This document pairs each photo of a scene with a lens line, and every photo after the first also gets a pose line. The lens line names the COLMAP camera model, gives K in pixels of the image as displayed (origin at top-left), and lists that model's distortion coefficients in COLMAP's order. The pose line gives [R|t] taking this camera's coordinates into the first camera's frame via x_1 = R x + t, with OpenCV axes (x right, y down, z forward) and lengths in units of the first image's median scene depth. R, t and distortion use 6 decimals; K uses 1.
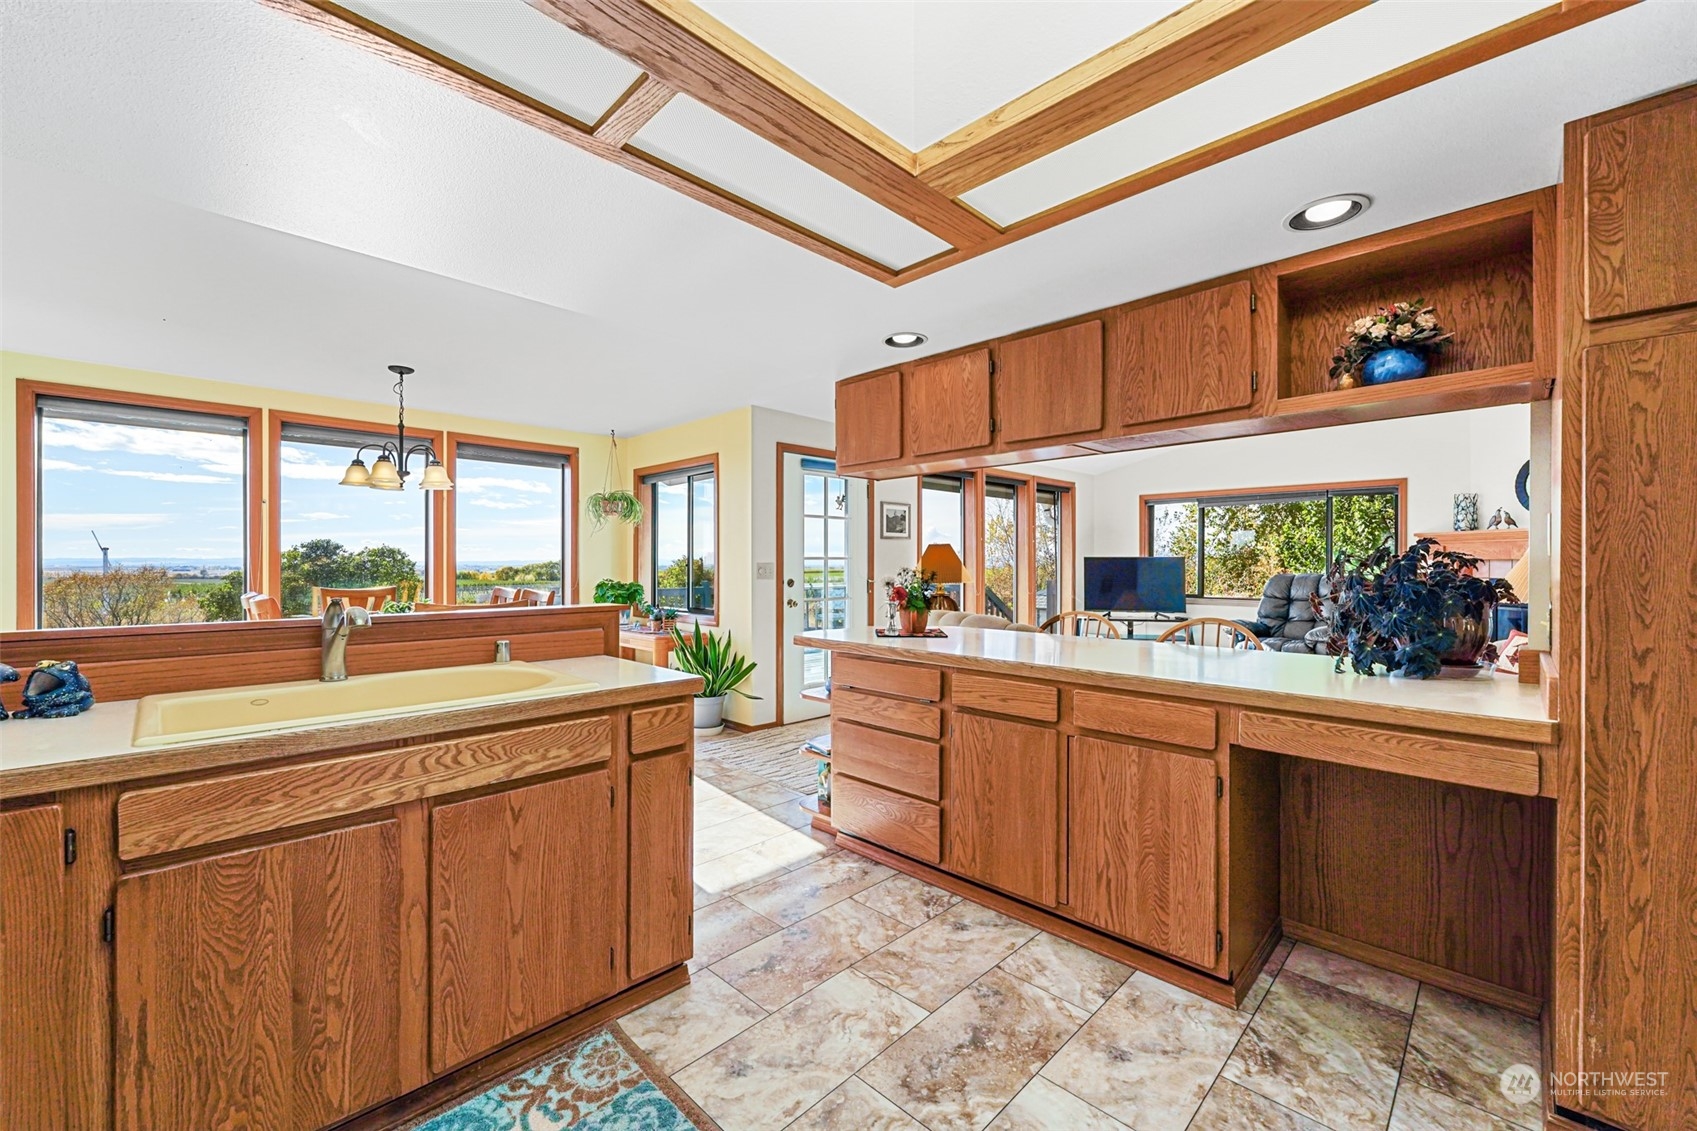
lens RADIAL K [[675.1, 0, 845.3], [0, 675.1, 570.9], [0, 0, 1]] dist [0.000334, -0.000912]
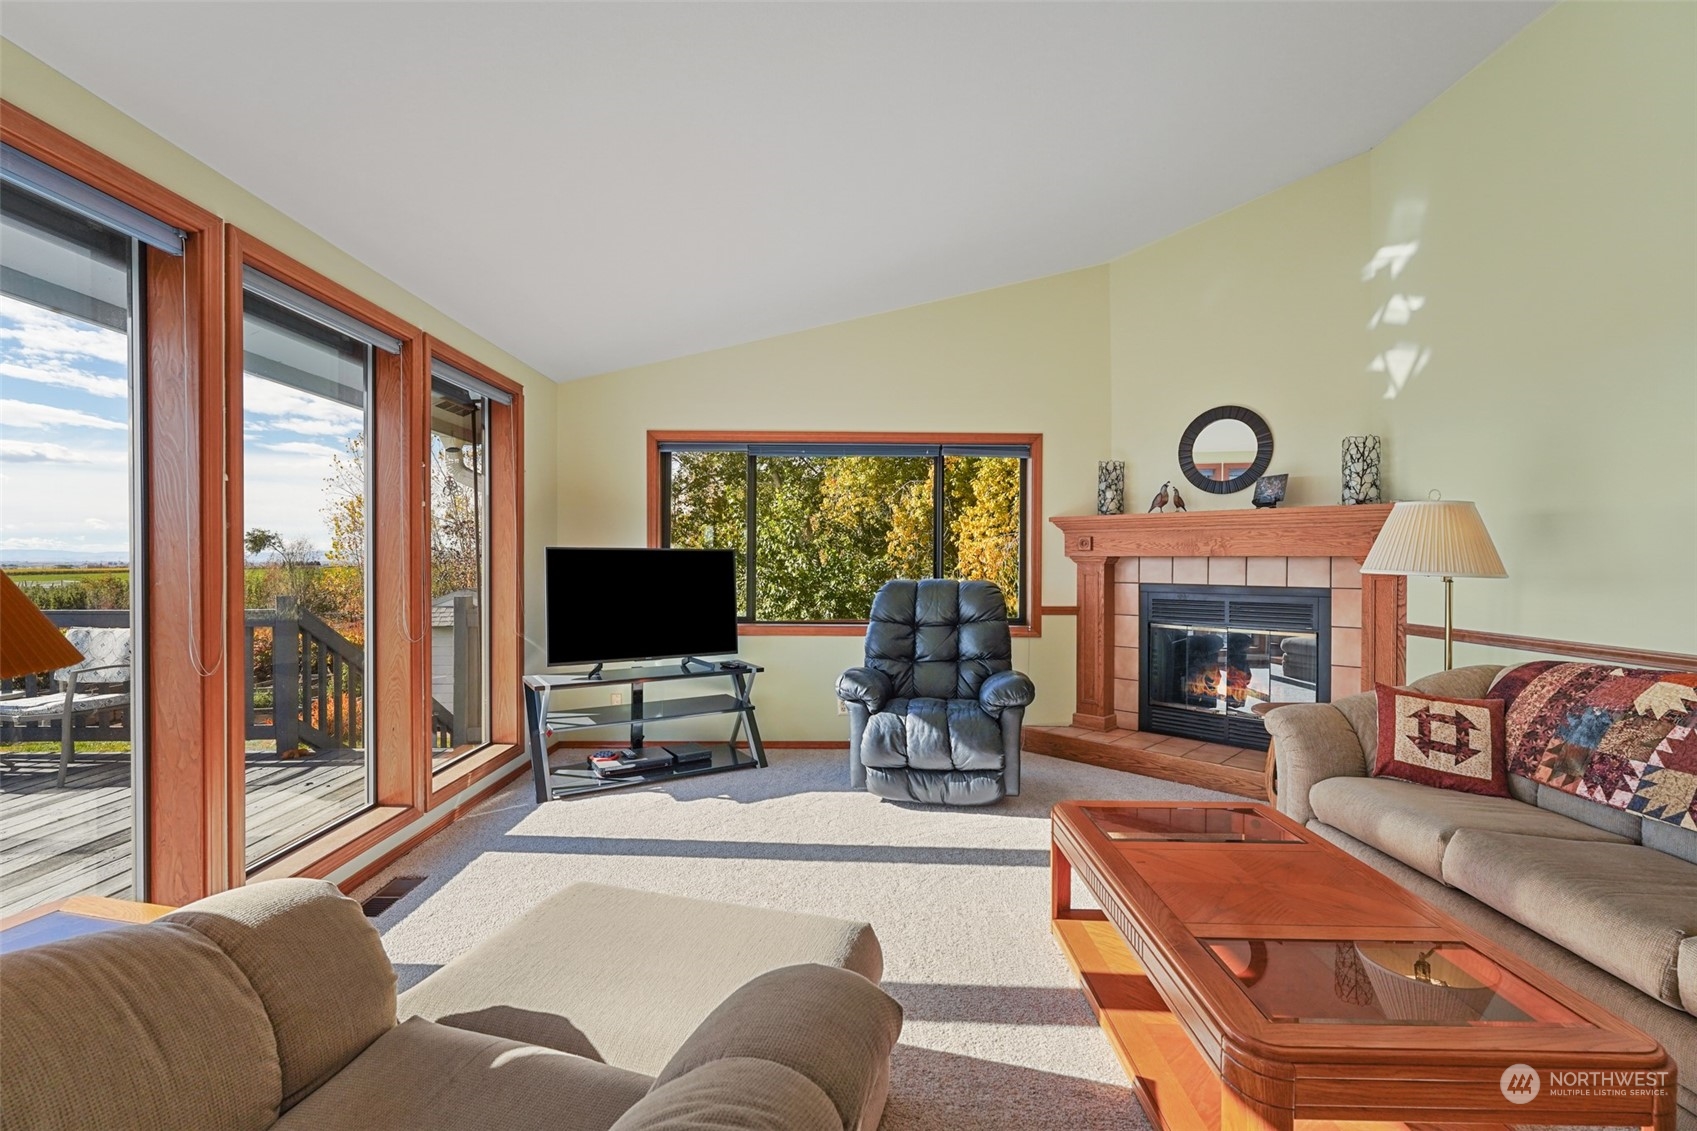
lens RADIAL K [[738.8, 0, 849.4], [0, 738.8, 564.6], [0, 0, 1]] dist [-0.001585, -0.000411]
pose [[0.706374, -0.003187, 0.707832, 0.174433], [0.006504, 0.999977, -0.001988, -0.007826], [-0.707809, 0.006008, 0.706378, 0.600711]]
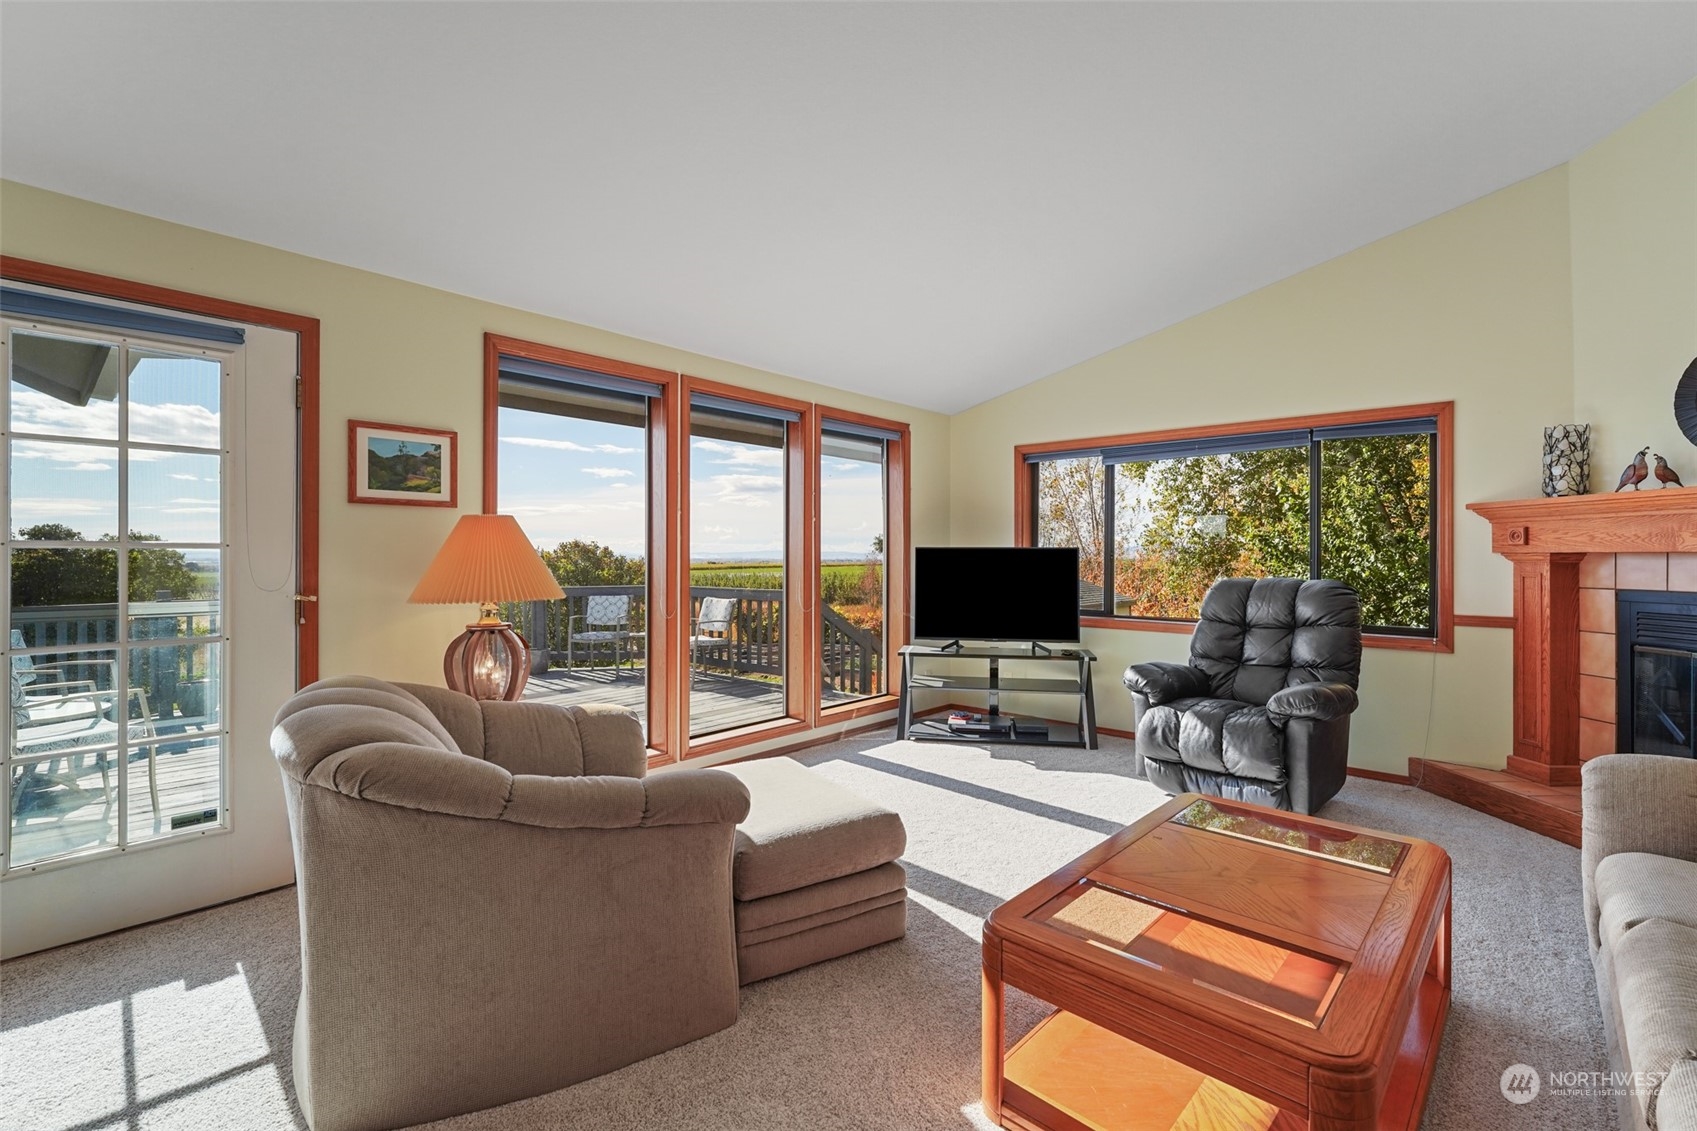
lens RADIAL K [[738.8, 0, 846.4], [0, 738.8, 561.0], [0, 0, 1]] dist [-0.001585, -0.000411]
pose [[0.998563, 0.001214, 0.053586, 0.308236], [-0.000912, 0.999984, -0.005651, -0.005882], [-0.053592, 0.005594, 0.998547, 0.425502]]
